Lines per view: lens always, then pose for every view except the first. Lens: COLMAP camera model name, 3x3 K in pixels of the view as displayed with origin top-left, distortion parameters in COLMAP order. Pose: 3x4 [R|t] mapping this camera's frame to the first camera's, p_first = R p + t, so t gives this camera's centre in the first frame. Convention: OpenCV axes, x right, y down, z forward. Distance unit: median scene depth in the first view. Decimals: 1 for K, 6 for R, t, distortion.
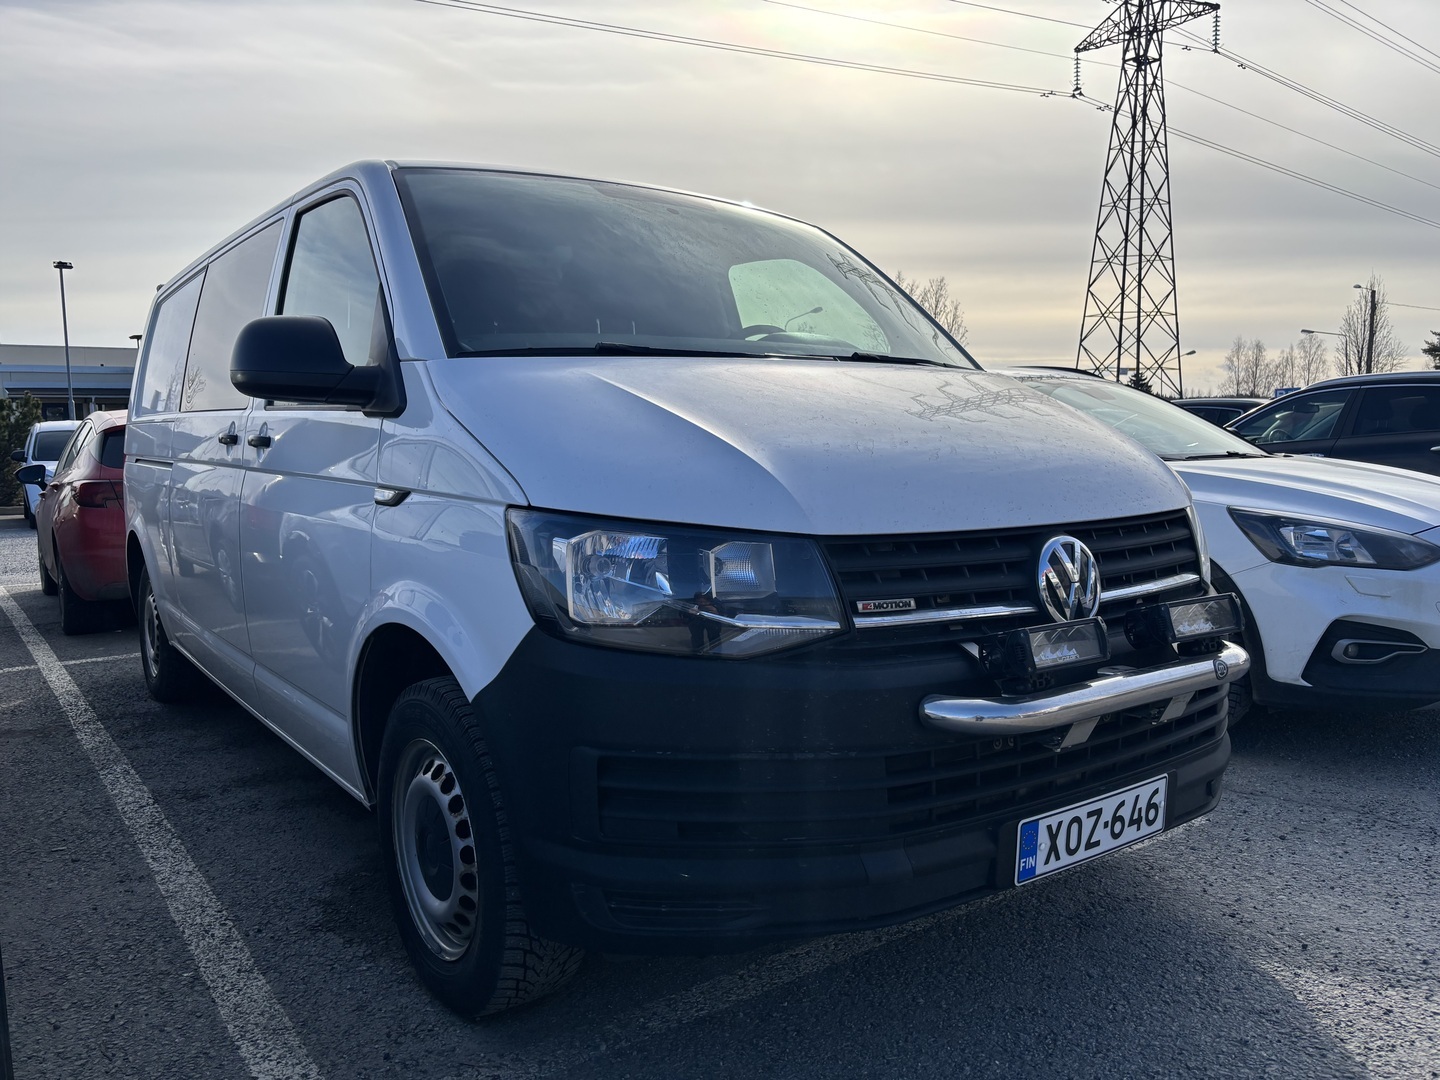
lens RADIAL K [[1083.9, 0, 716.5], [0, 1083.9, 543.5], [0, 0, 1]] dist [0.027551, -0.025297]
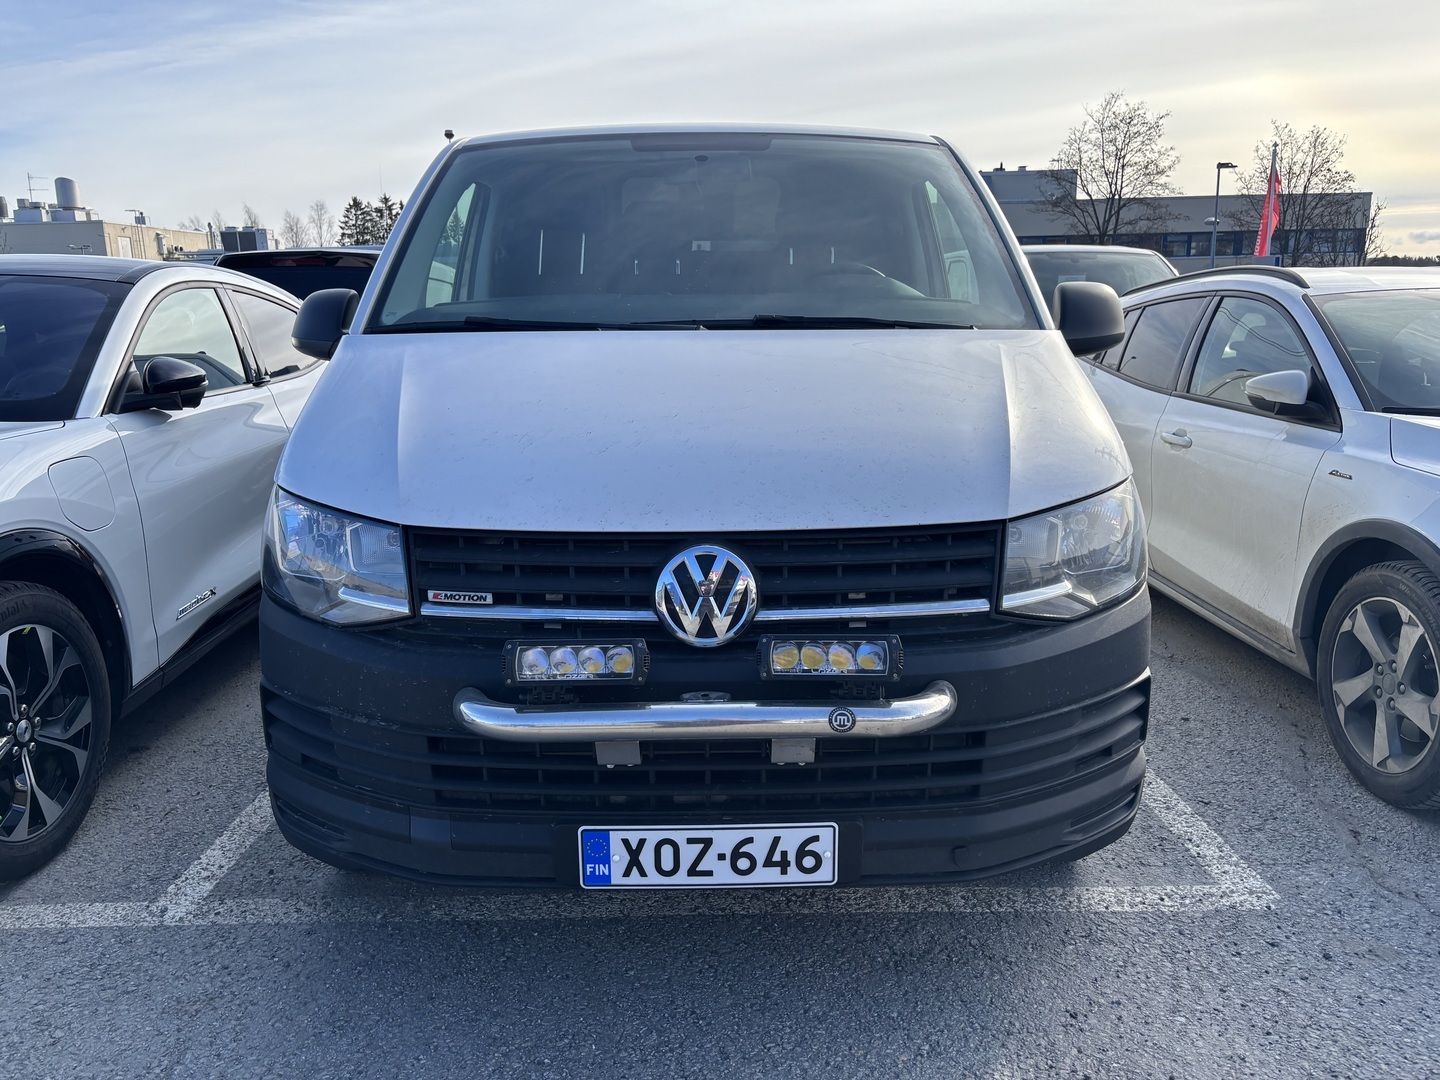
lens RADIAL K [[1083.9, 0, 715.8], [0, 1083.9, 537.7], [0, 0, 1]] dist [0.027551, -0.025297]
pose [[0.820415, 0.116275, -0.559821, 0.883385], [-0.054881, 0.990597, 0.125320, -0.136695], [0.569129, -0.072091, 0.819082, 0.262442]]
